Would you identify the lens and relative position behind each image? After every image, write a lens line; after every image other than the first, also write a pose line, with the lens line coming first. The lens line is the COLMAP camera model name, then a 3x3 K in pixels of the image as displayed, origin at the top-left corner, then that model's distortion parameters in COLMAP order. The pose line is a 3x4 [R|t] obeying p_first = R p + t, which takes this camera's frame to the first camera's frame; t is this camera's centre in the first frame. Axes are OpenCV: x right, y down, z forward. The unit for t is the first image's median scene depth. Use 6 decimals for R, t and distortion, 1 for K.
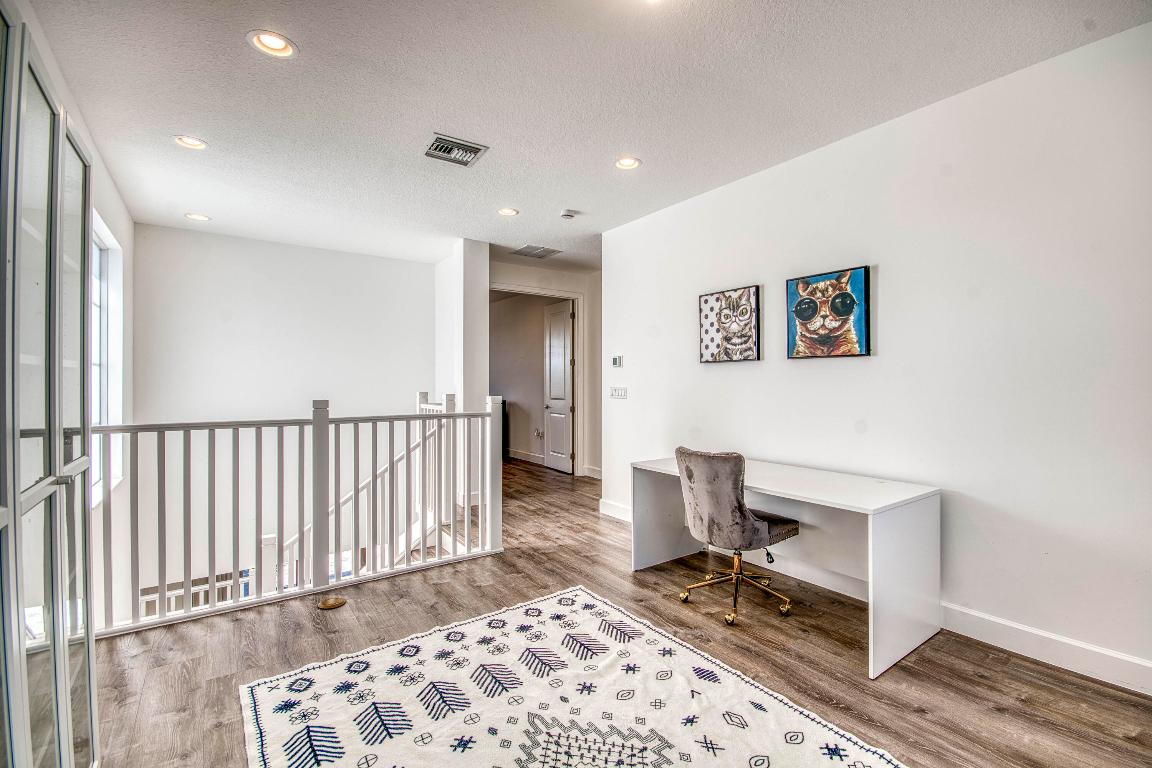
lens RADIAL K [[513.7, 0, 599.5], [0, 513.7, 382.5], [0, 0, 1]] dist [-0.000238, -0.001402]
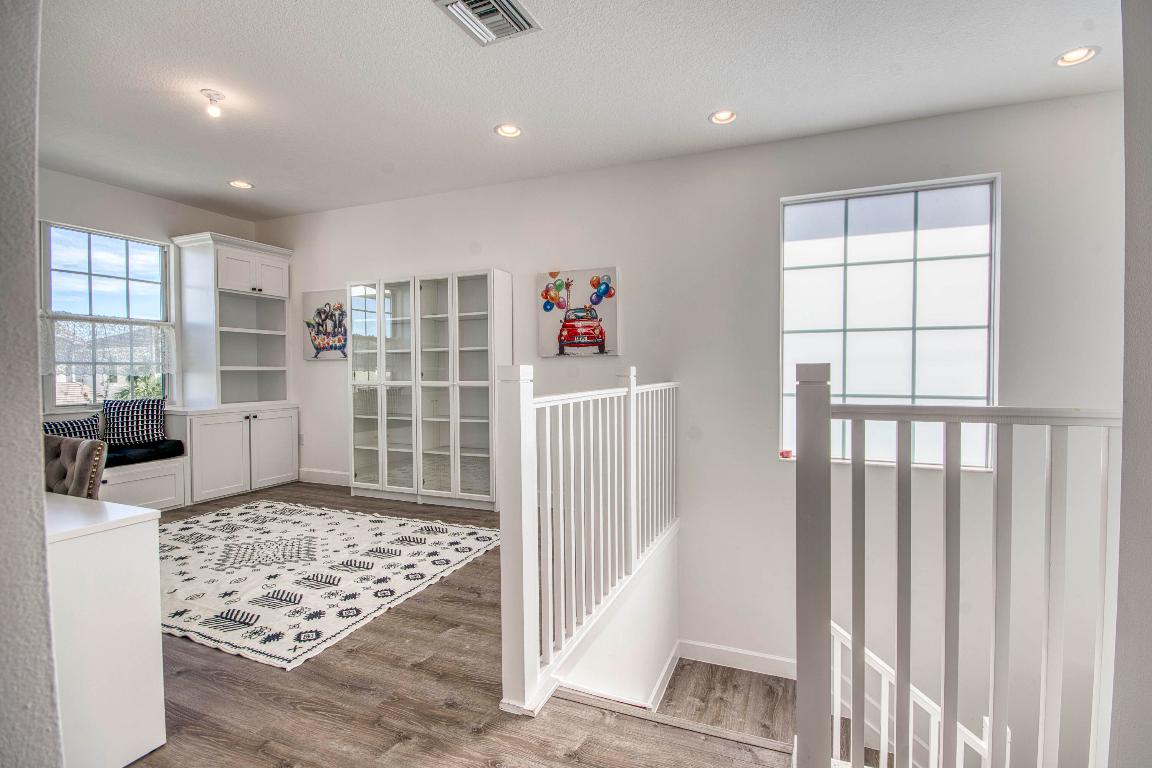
lens RADIAL K [[503.3, 0, 601.9], [0, 503.3, 382.4], [0, 0, 1]] dist [0.003436, -0.010117]
pose [[-0.842927, 0.018536, -0.537709, -0.037164], [0.004714, 0.999622, 0.027068, 0.039331], [0.538007, 0.020282, -0.842696, 1.790014]]
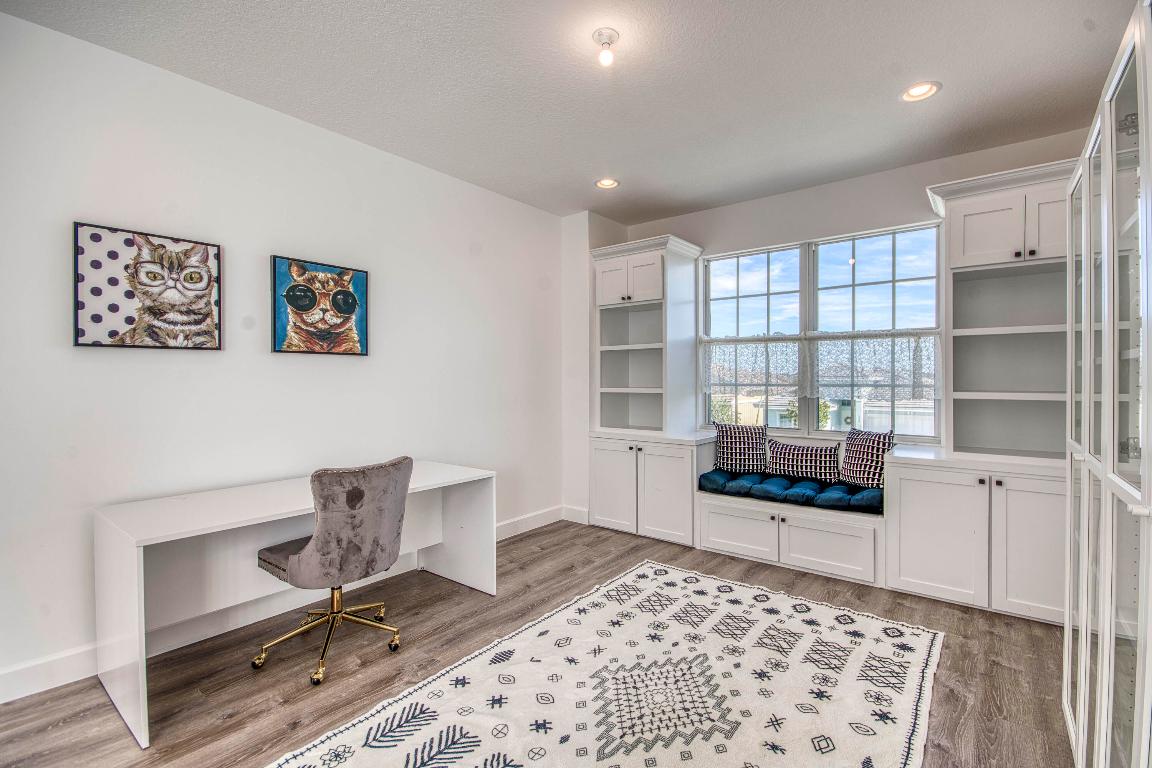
lens RADIAL K [[513.4, 0, 608.0], [0, 513.4, 382.8], [0, 0, 1]] dist [-0.000355, -0.000662]
pose [[-0.292025, -0.007012, 0.956385, -0.628713], [0.003485, 0.999959, 0.008396, -0.001837], [-0.956404, 0.005785, -0.291989, 0.800106]]
